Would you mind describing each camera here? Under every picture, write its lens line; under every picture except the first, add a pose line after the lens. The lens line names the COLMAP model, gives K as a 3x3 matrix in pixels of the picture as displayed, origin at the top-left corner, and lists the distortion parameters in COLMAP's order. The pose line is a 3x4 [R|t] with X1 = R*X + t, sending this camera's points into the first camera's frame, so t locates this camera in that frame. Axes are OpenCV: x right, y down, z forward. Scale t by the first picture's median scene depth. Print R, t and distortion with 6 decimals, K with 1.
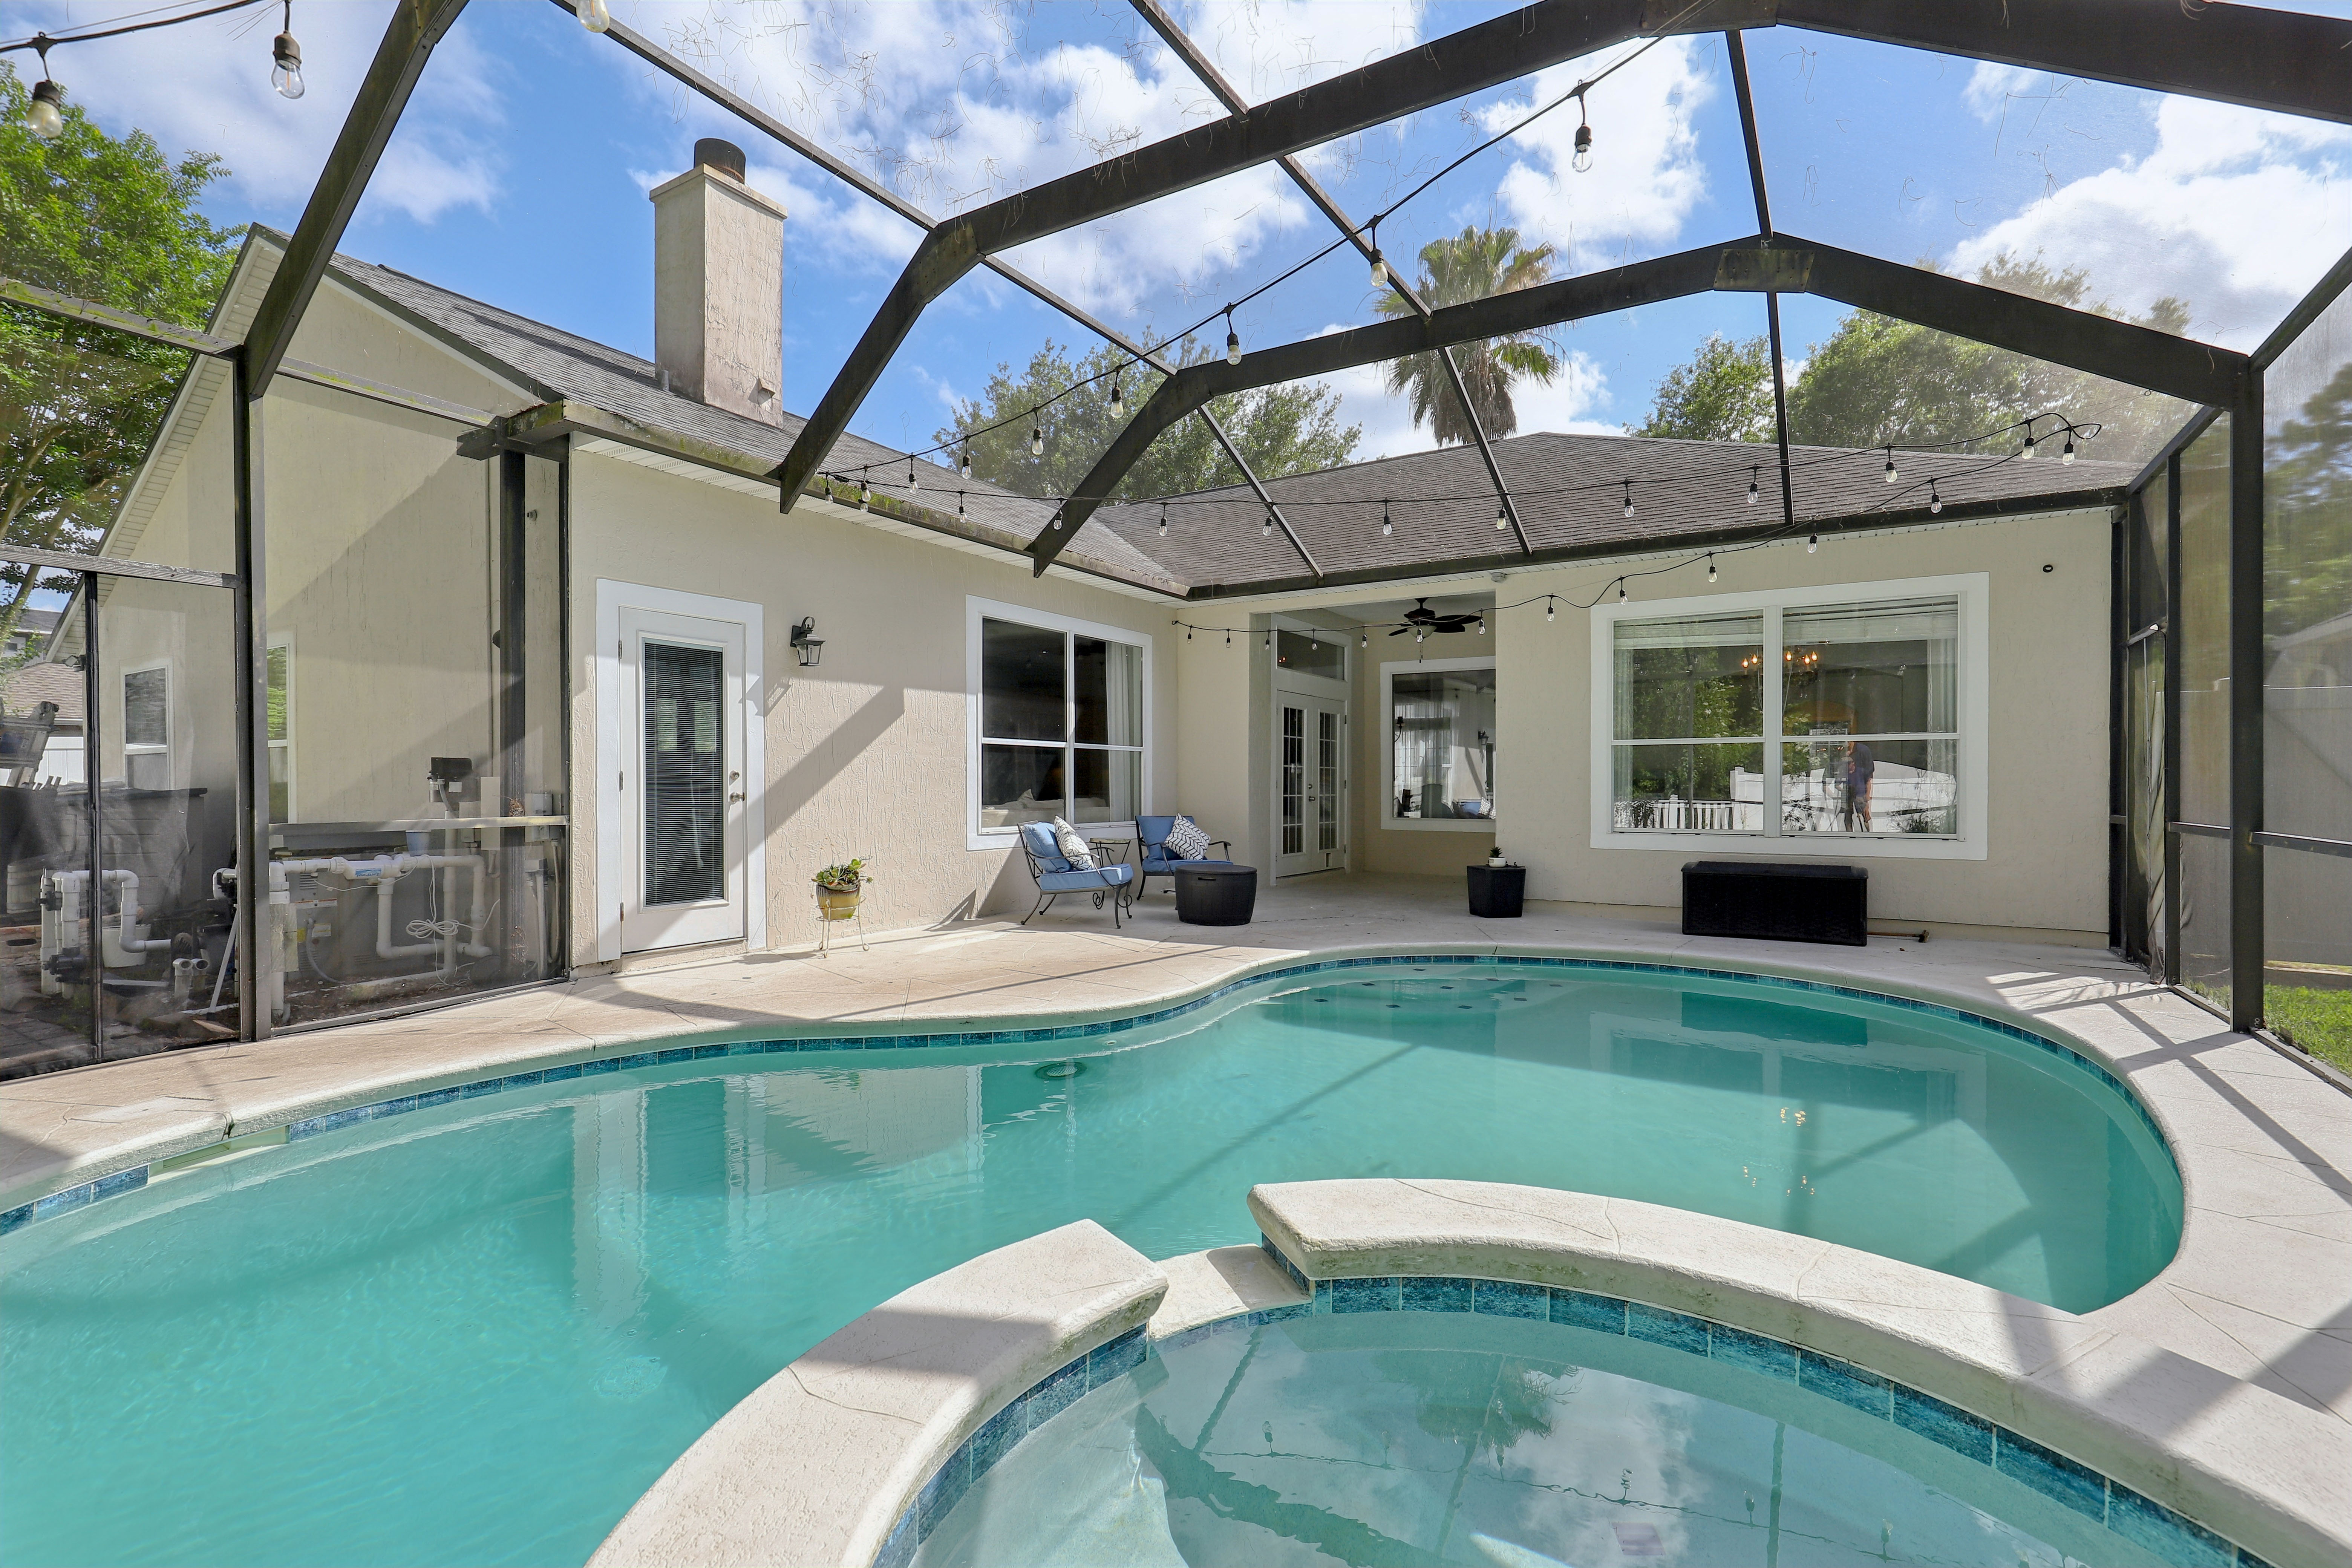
lens RADIAL K [[1090.3, 0, 1178.9], [0, 1090.3, 785.5], [0, 0, 1]] dist [-0.000704, -0.000021]
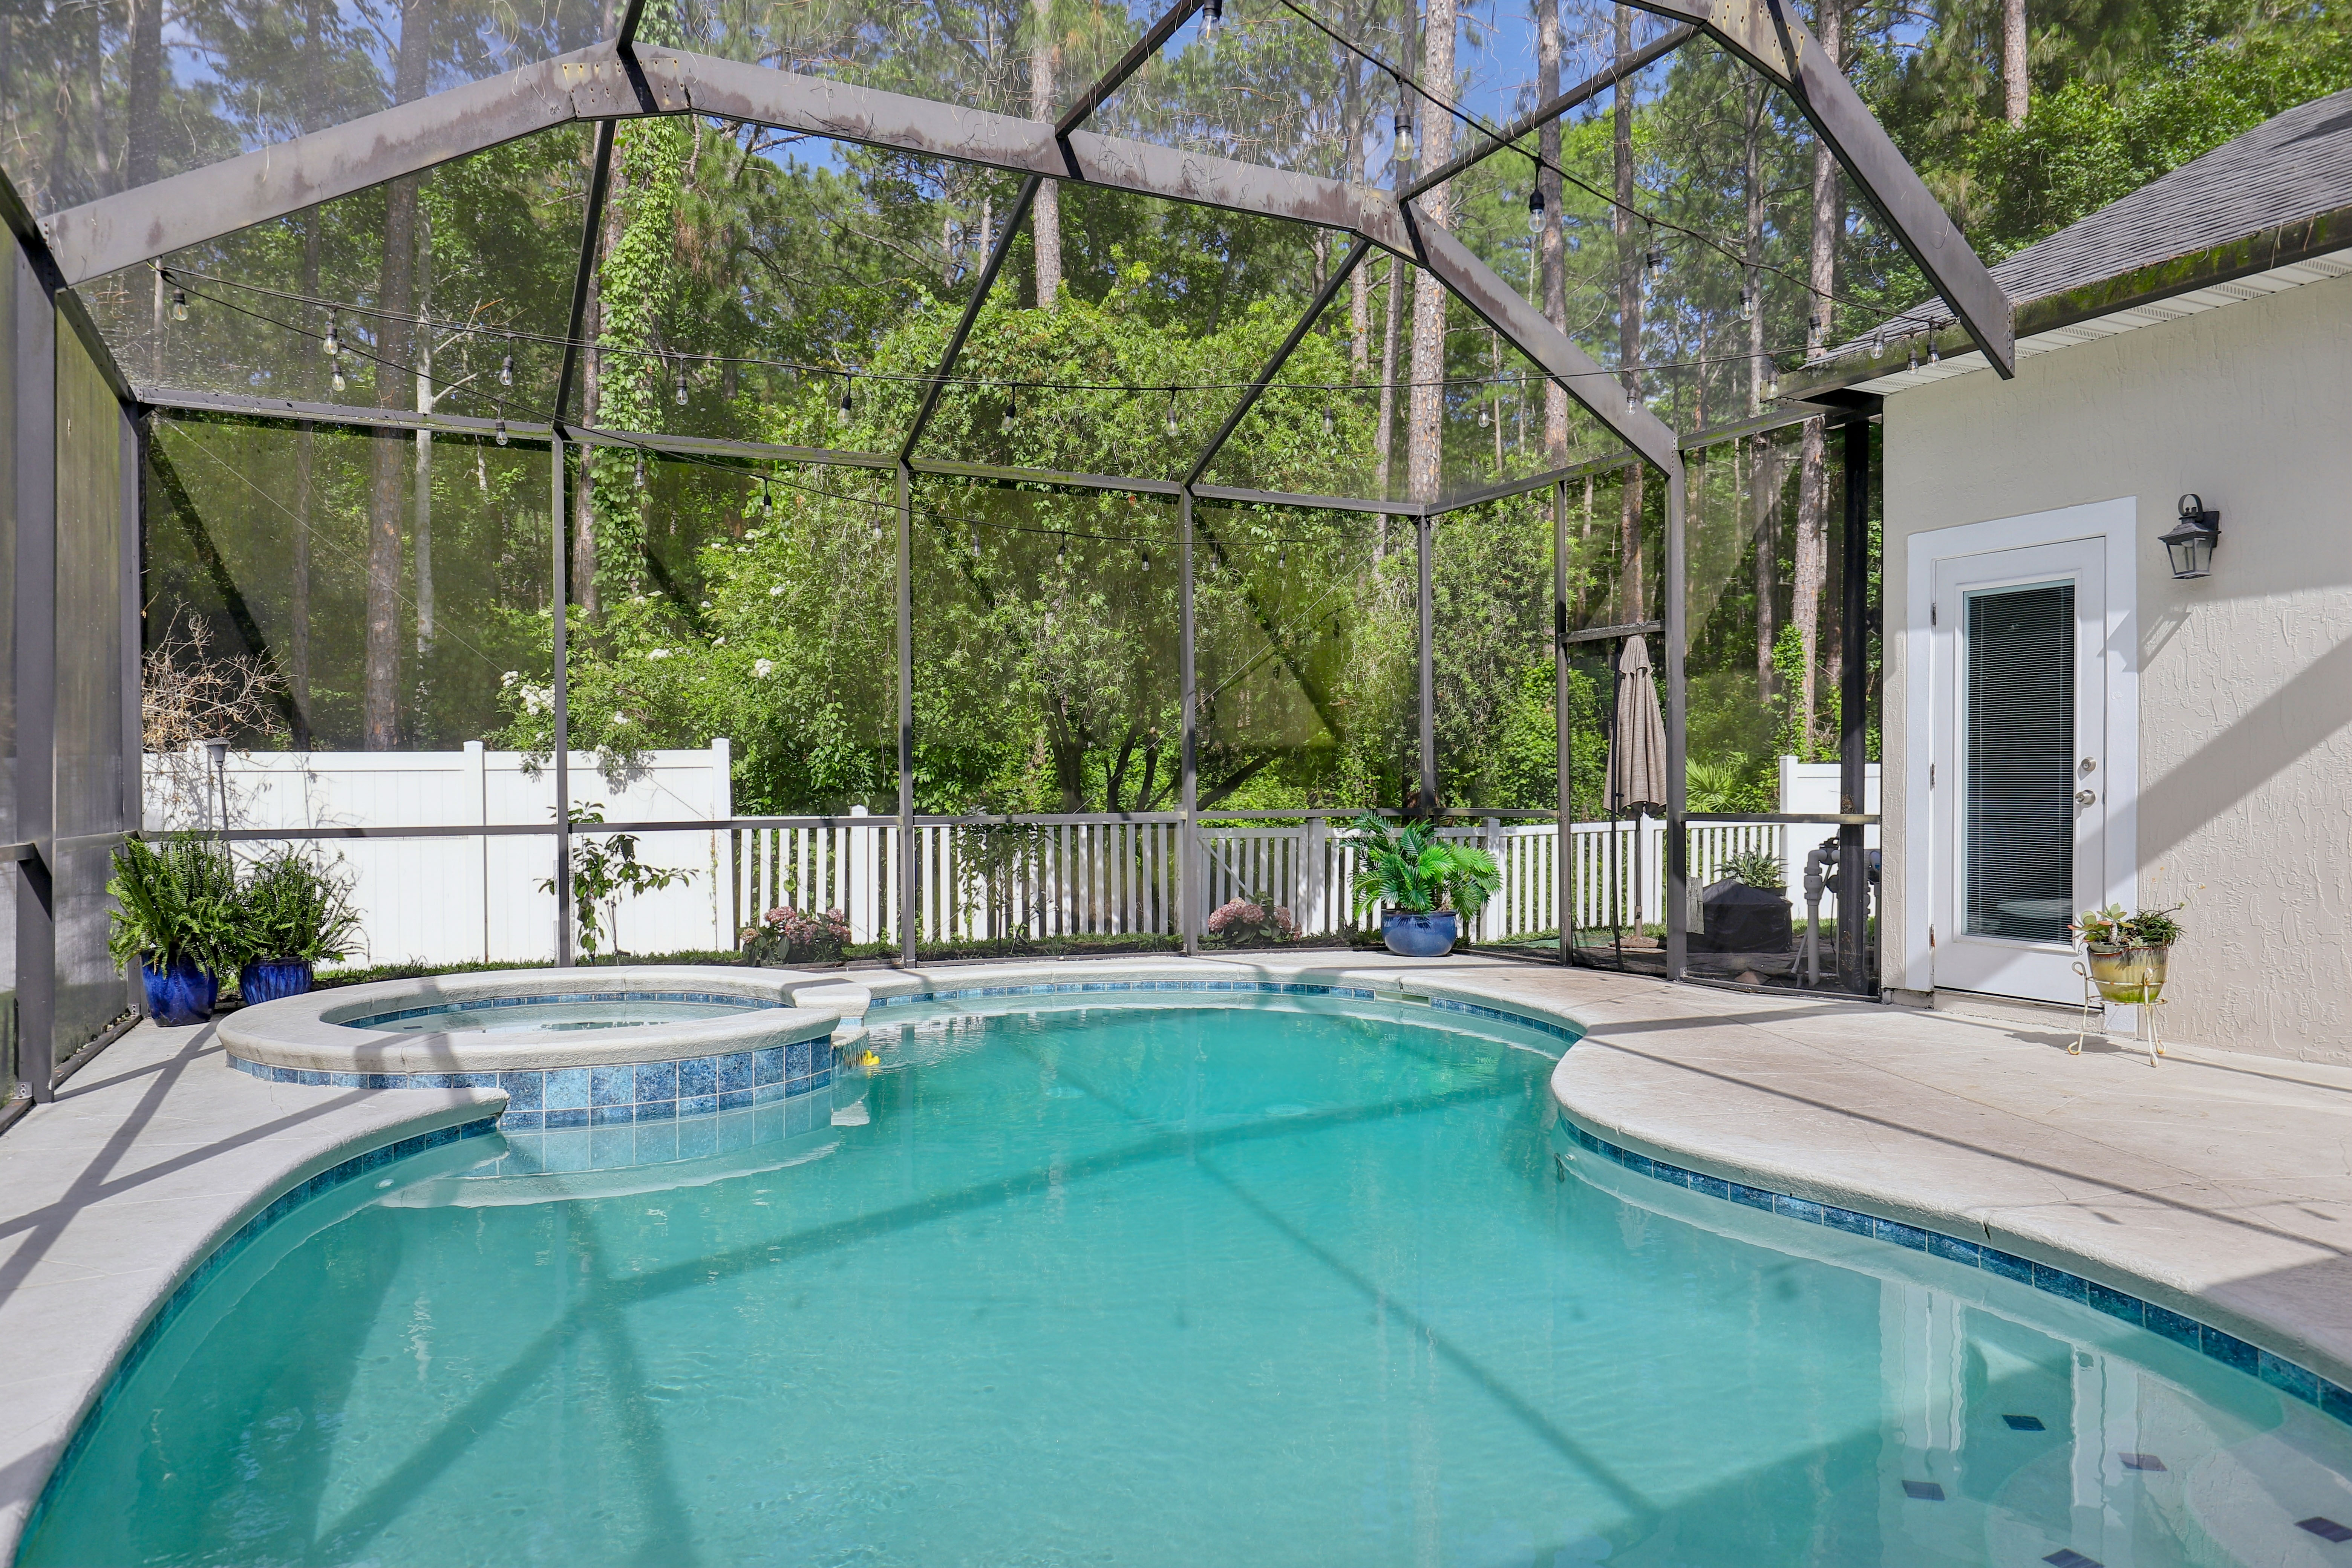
lens RADIAL K [[1577.7, 0, 1176.5], [0, 1577.7, 795.2], [0, 0, 1]] dist [0.000901, 0.000134]
pose [[-0.520432, -0.006228, -0.853880, 0.688872], [-0.006926, 0.999971, -0.003072, 0.013755], [0.853875, 0.004315, -0.520461, 1.012010]]
